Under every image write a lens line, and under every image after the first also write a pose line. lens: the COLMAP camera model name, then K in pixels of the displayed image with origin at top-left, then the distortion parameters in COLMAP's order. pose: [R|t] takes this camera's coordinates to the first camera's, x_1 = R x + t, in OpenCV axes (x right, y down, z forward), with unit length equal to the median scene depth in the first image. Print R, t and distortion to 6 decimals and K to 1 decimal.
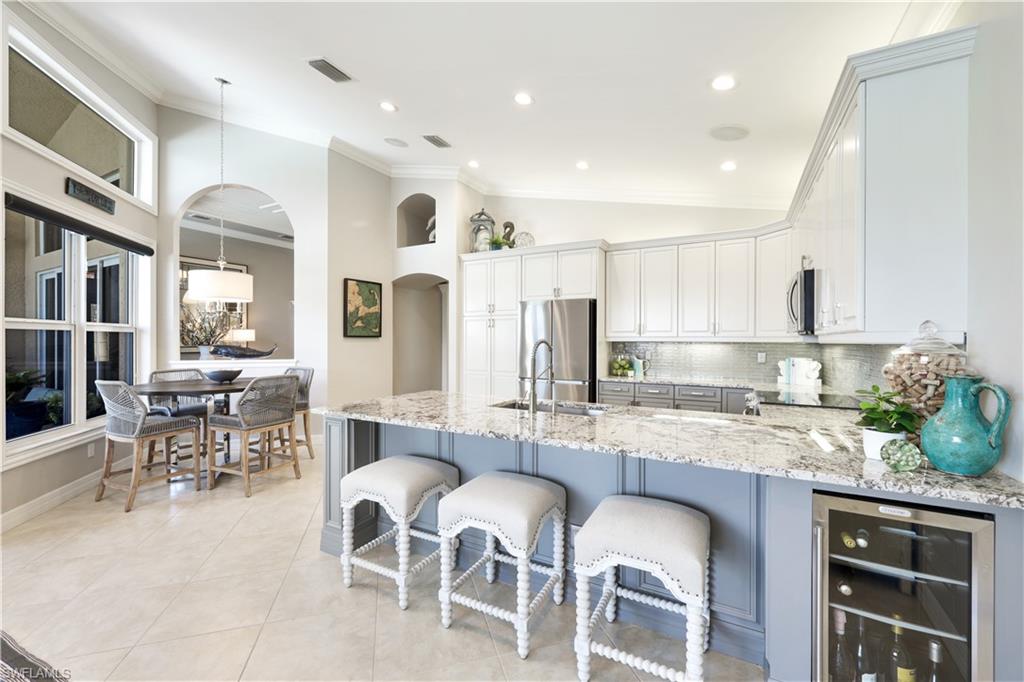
lens RADIAL K [[419.5, 0, 514.4], [0, 419.5, 338.0], [0, 0, 1]] dist [-0.000819, -0.000058]
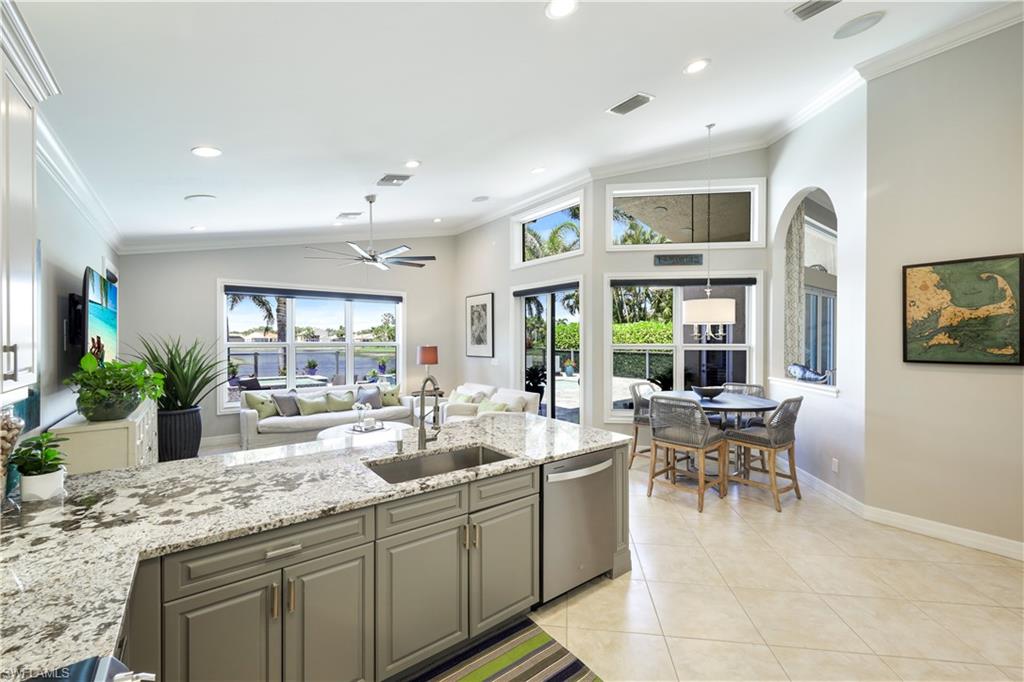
lens RADIAL K [[419.5, 0, 496.4], [0, 419.5, 346.6], [0, 0, 1]] dist [-0.000819, -0.000058]
pose [[-0.432780, 0.012881, -0.901407, 0.430027], [0.006774, 0.999916, 0.011036, -0.037489], [0.901474, -0.001330, -0.432831, 0.769153]]
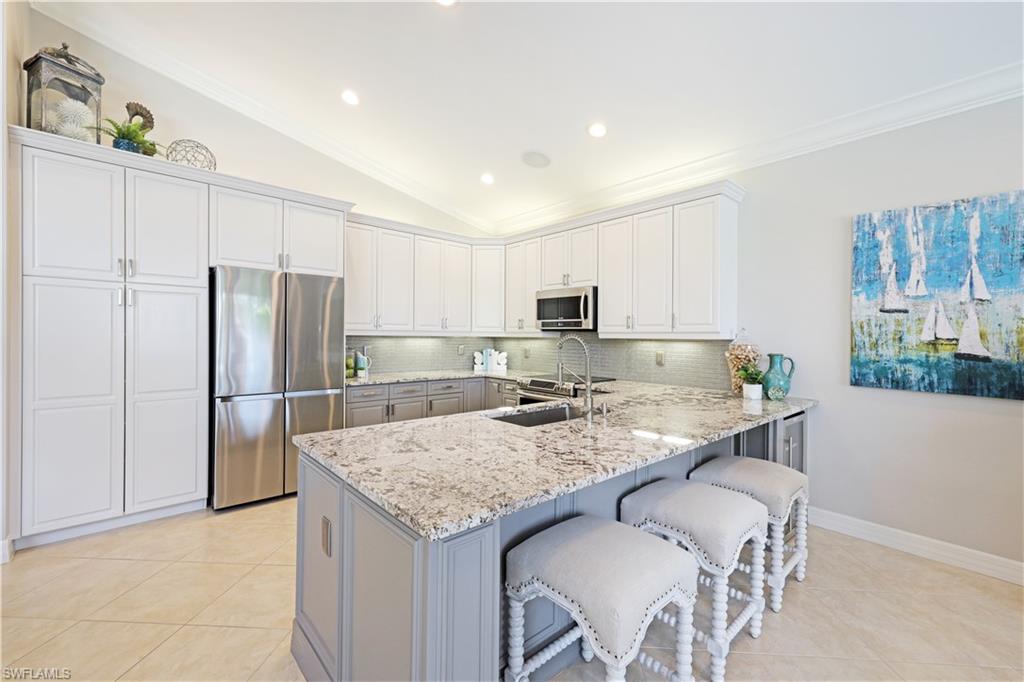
lens RADIAL K [[419.5, 0, 517.1], [0, 419.5, 337.1], [0, 0, 1]] dist [-0.000819, -0.000058]
pose [[0.318506, -0.002009, 0.947919, -0.399668], [-0.013909, 0.999880, 0.006792, 0.001802], [-0.947819, -0.015348, 0.318440, 0.429886]]
